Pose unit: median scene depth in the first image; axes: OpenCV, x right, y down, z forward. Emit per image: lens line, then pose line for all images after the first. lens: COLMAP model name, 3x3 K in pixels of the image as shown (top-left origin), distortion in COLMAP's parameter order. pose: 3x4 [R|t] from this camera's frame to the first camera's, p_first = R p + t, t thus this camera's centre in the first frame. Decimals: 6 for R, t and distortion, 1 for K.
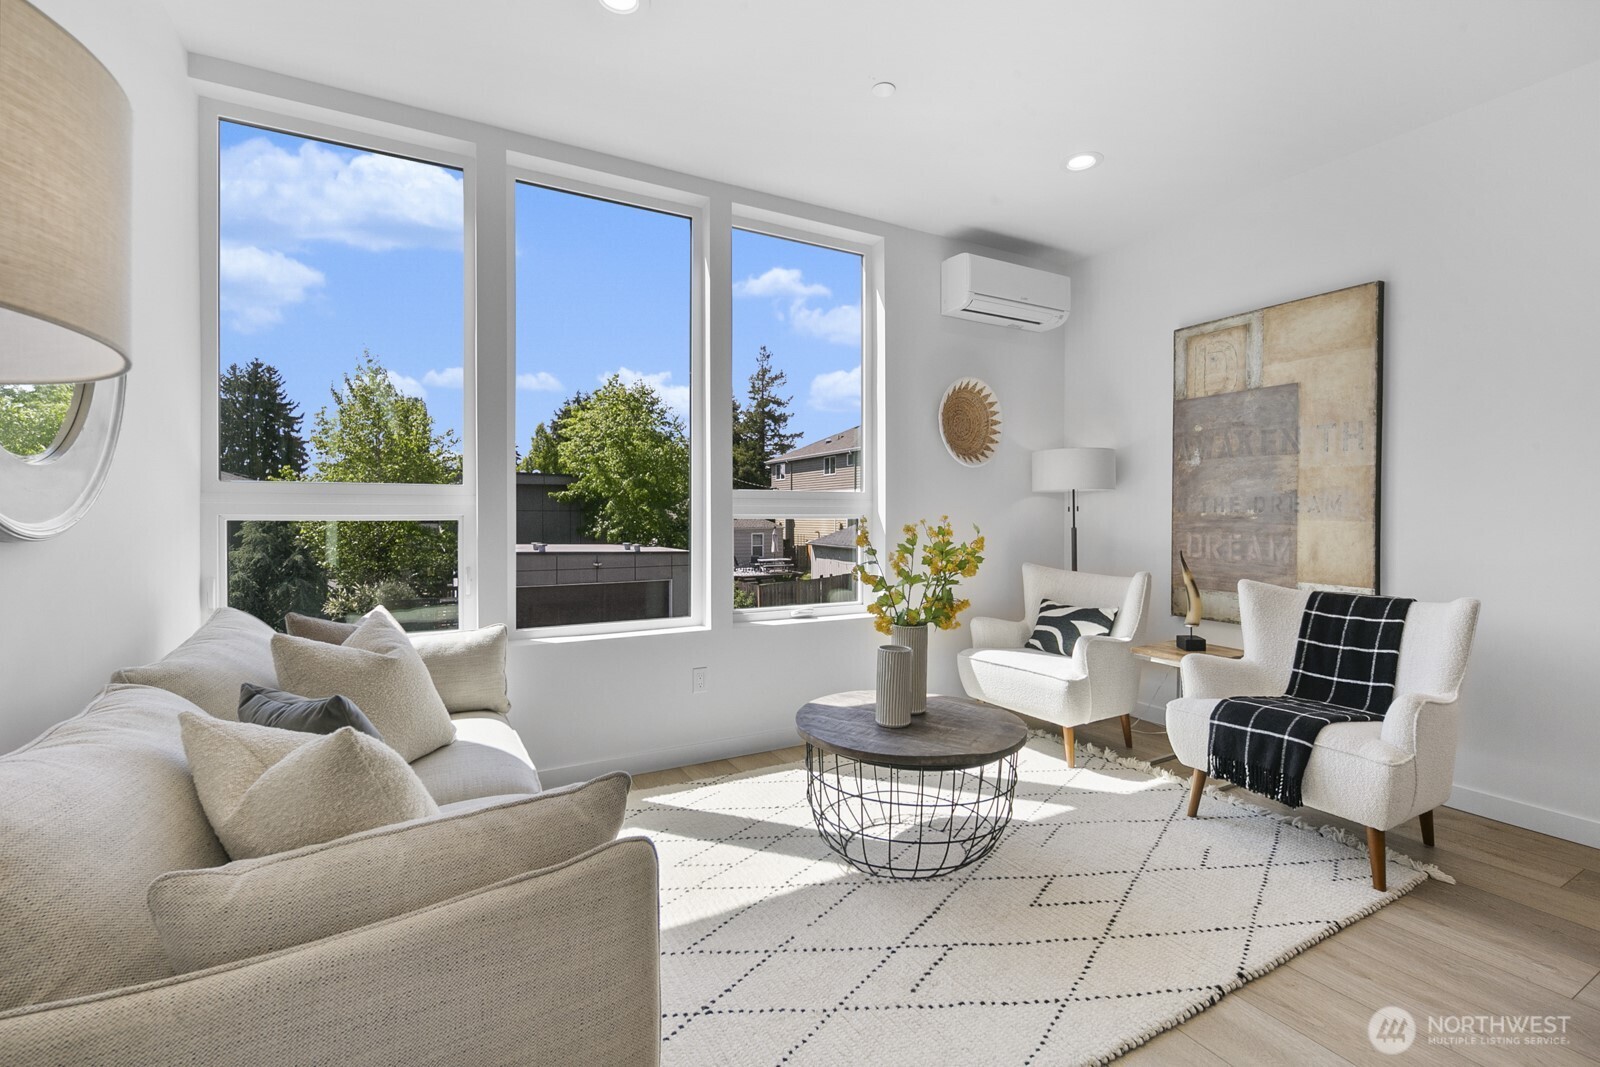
lens RADIAL K [[700.5, 0, 820.2], [0, 700.5, 517.1], [0, 0, 1]] dist [-0.000989, -0.000237]
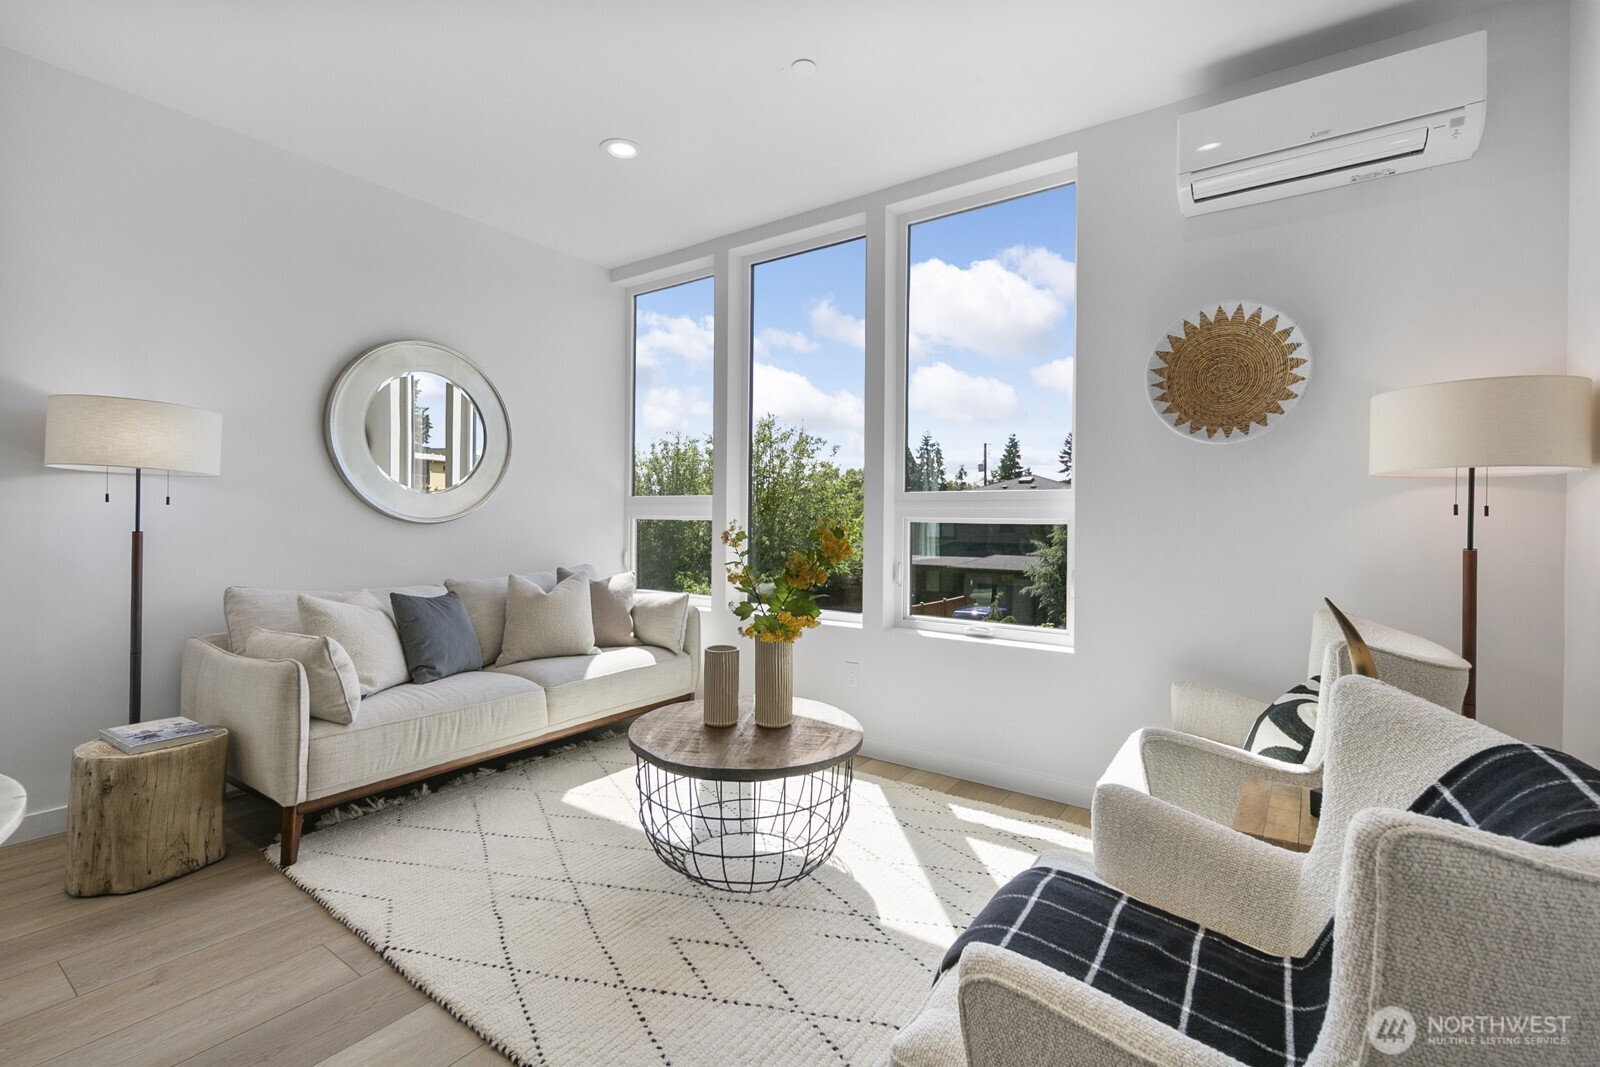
lens RADIAL K [[719.5, 0, 795.6], [0, 719.5, 514.5], [0, 0, 1]] dist [-0.000109, -0.000664]
pose [[0.422048, 0.000843, -0.906573, 0.689509], [-0.012006, 0.999917, -0.004659, -0.001106], [0.906494, 0.012850, 0.422023, 0.415490]]
